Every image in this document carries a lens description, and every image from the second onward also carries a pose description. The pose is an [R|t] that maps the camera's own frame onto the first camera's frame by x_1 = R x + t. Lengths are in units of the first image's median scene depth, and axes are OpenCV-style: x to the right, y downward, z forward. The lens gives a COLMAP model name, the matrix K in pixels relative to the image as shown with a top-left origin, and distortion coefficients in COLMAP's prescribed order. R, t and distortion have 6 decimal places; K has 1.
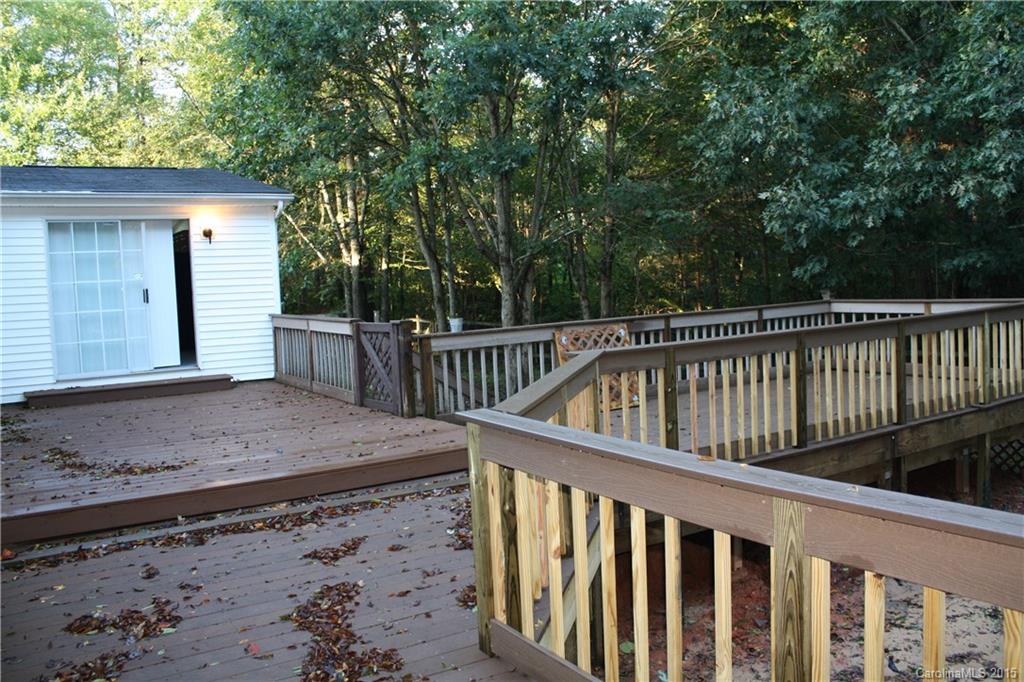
lens RADIAL K [[848.9, 0, 511.1], [0, 848.9, 340.3], [0, 0, 1]] dist [-0.151565, 0.117811]
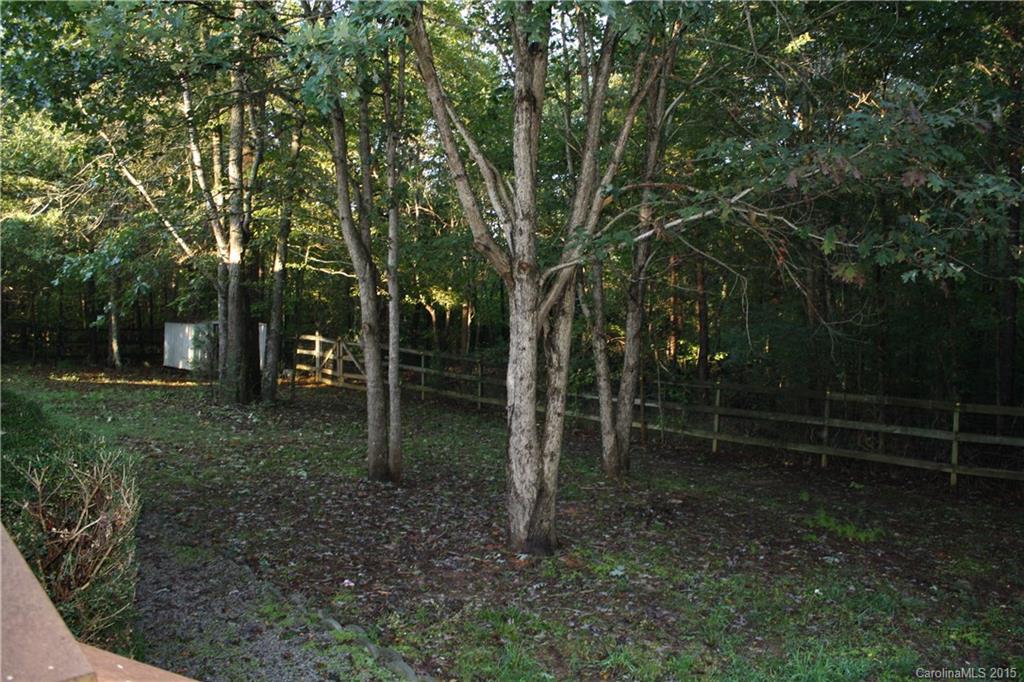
lens RADIAL K [[848.9, 0, 514.2], [0, 848.9, 337.9], [0, 0, 1]] dist [-0.151565, 0.117811]
pose [[0.989871, 0.055633, 0.130619, -0.047157], [-0.053551, 0.998377, -0.019401, -0.026852], [-0.131486, 0.012210, 0.991243, 0.306802]]
